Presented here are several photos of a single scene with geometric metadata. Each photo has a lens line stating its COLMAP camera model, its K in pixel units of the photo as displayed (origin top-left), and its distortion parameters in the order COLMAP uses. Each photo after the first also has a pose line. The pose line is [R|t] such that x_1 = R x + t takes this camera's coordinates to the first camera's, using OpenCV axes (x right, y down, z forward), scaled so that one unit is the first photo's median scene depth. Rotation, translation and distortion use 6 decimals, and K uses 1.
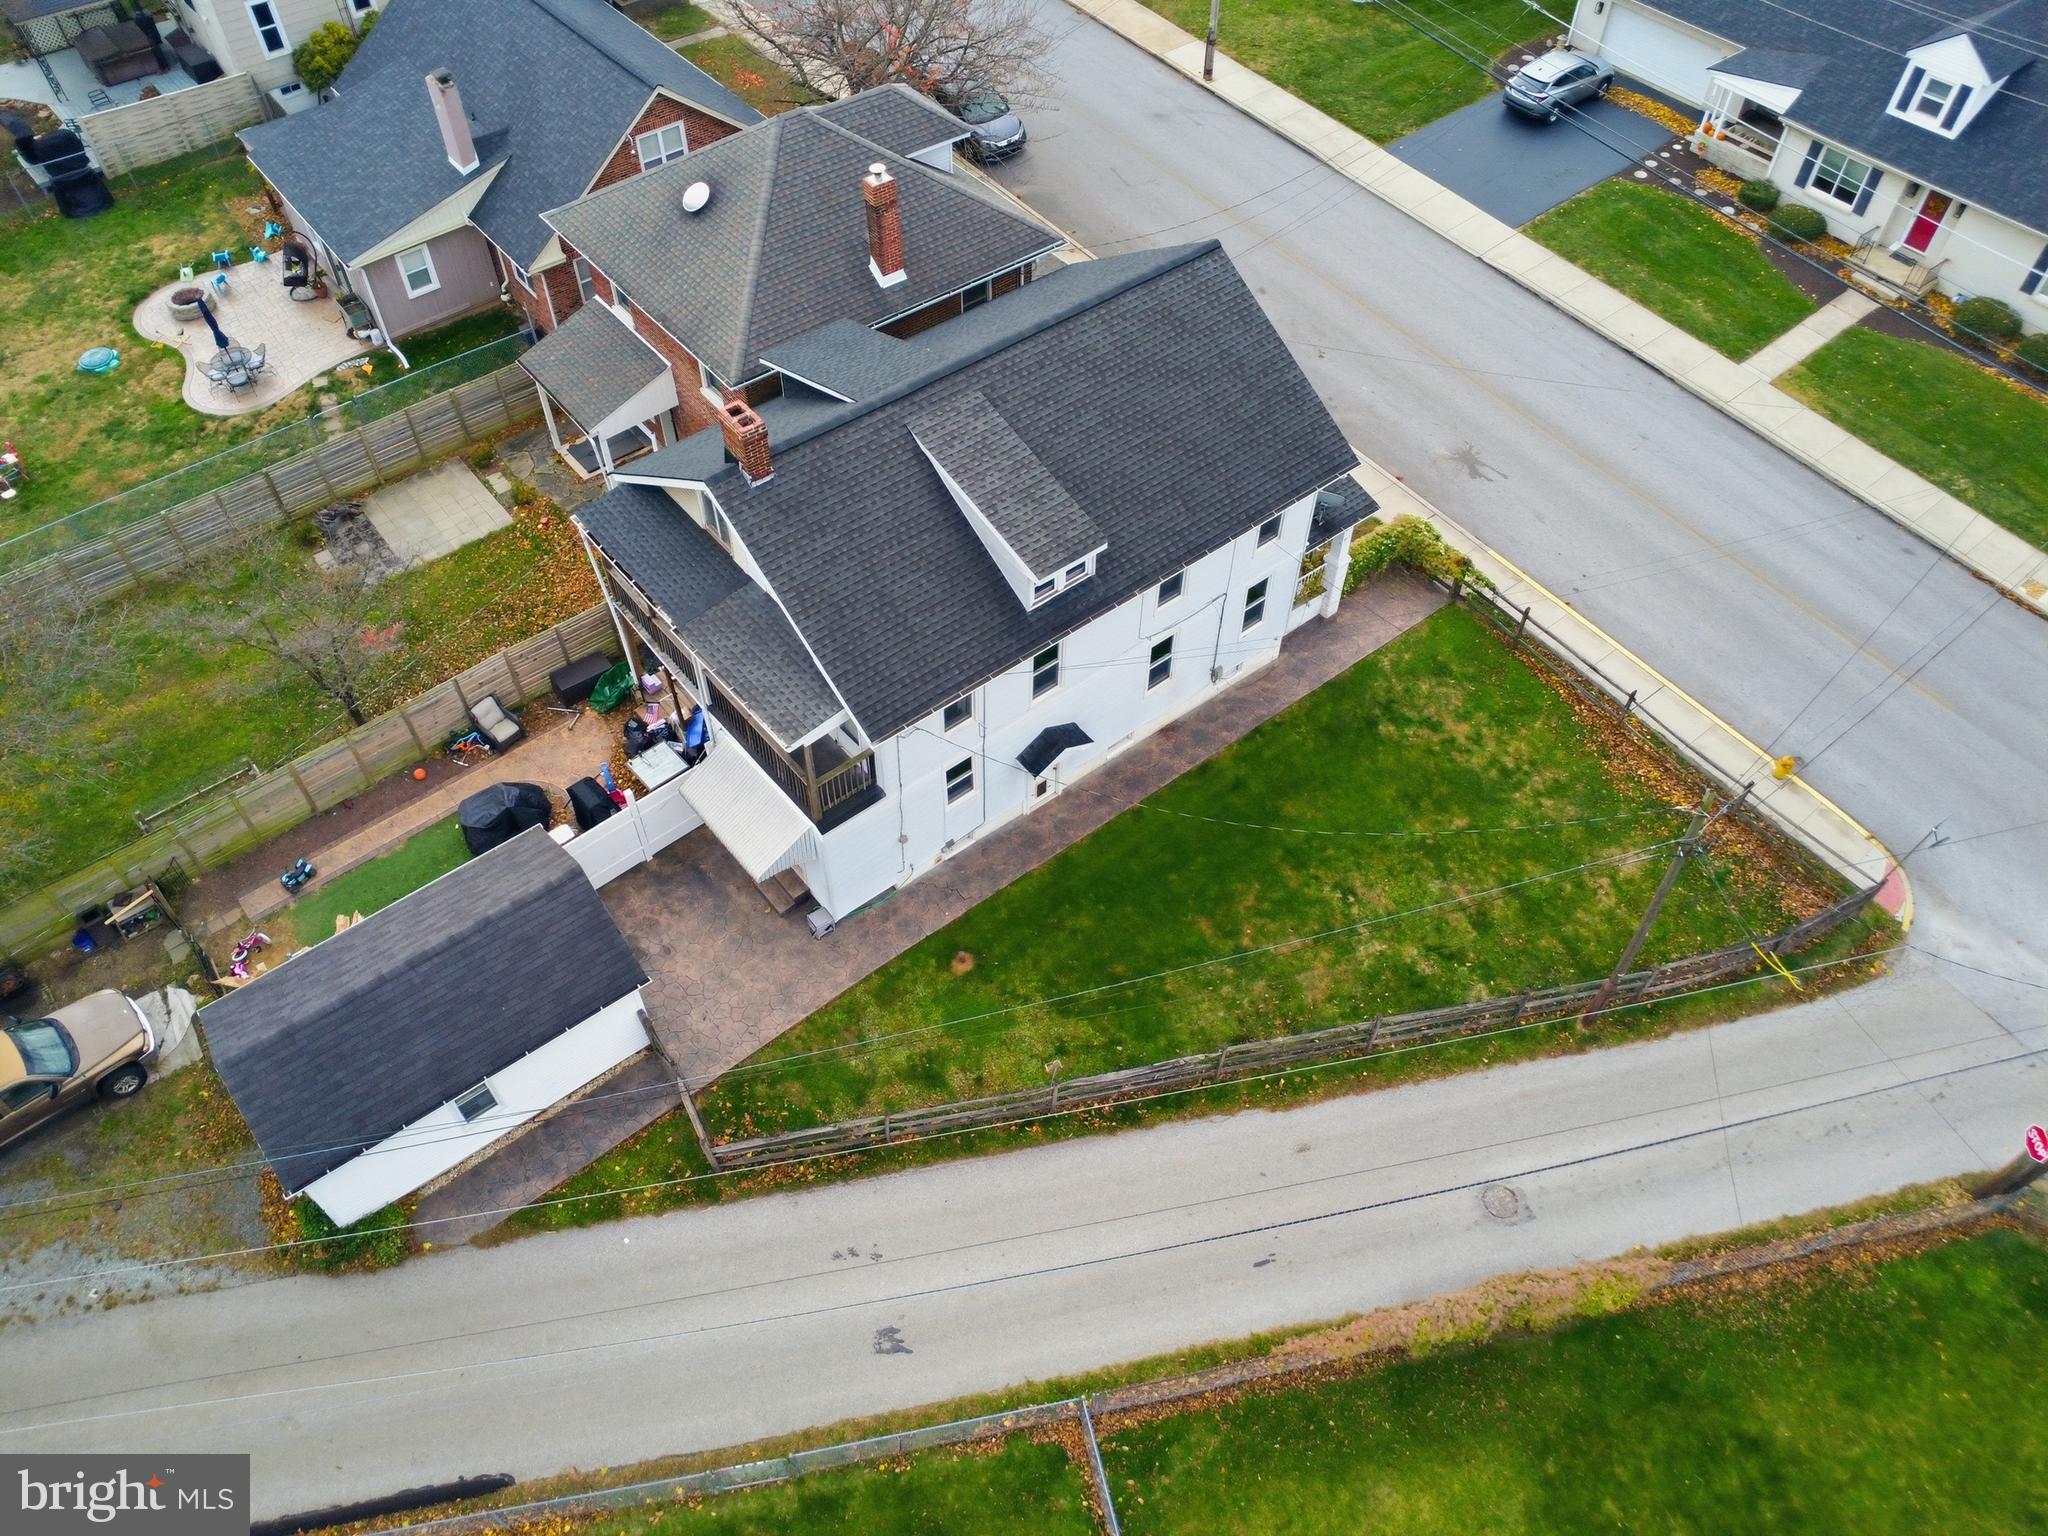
lens RADIAL K [[1481.0, 0, 1009.8], [0, 1481.0, 765.8], [0, 0, 1]] dist [-0.040219, 0.015546]
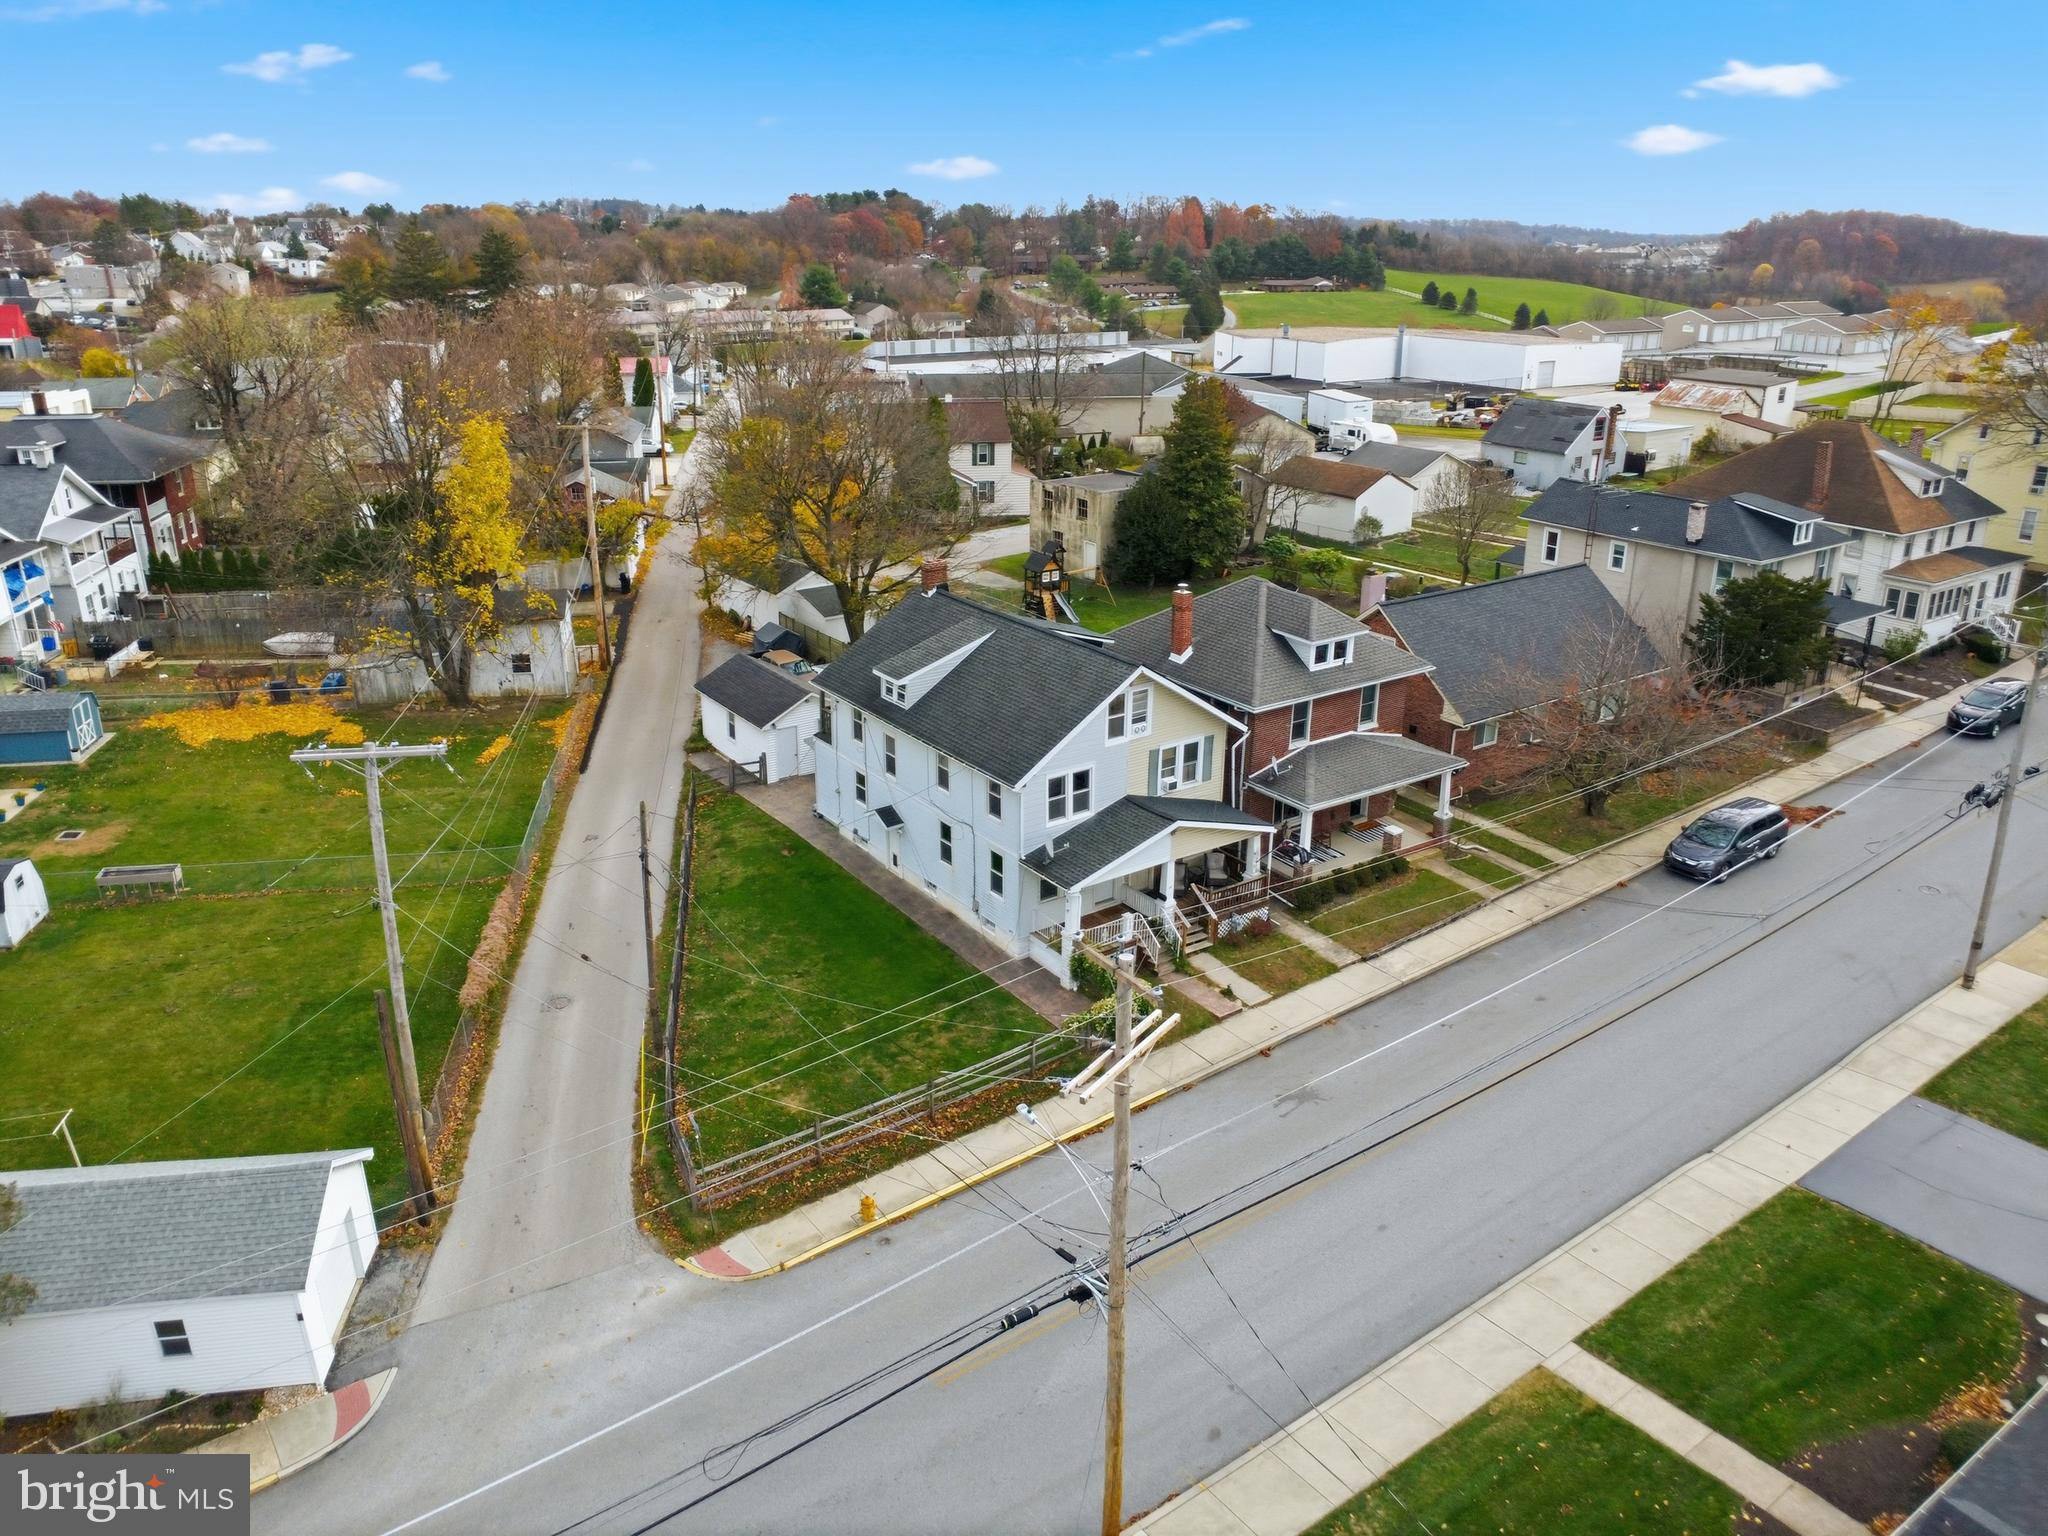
lens RADIAL K [[1470.7, 0, 1024.0], [0, 1470.7, 768.0], [0, 0, 1]] dist [-0.020737, -0.010822]
pose [[-0.049945, 0.347225, -0.936451, 1.147889], [-0.779635, 0.572477, 0.253850, -0.433087], [0.624240, 0.742768, 0.242116, 0.498400]]
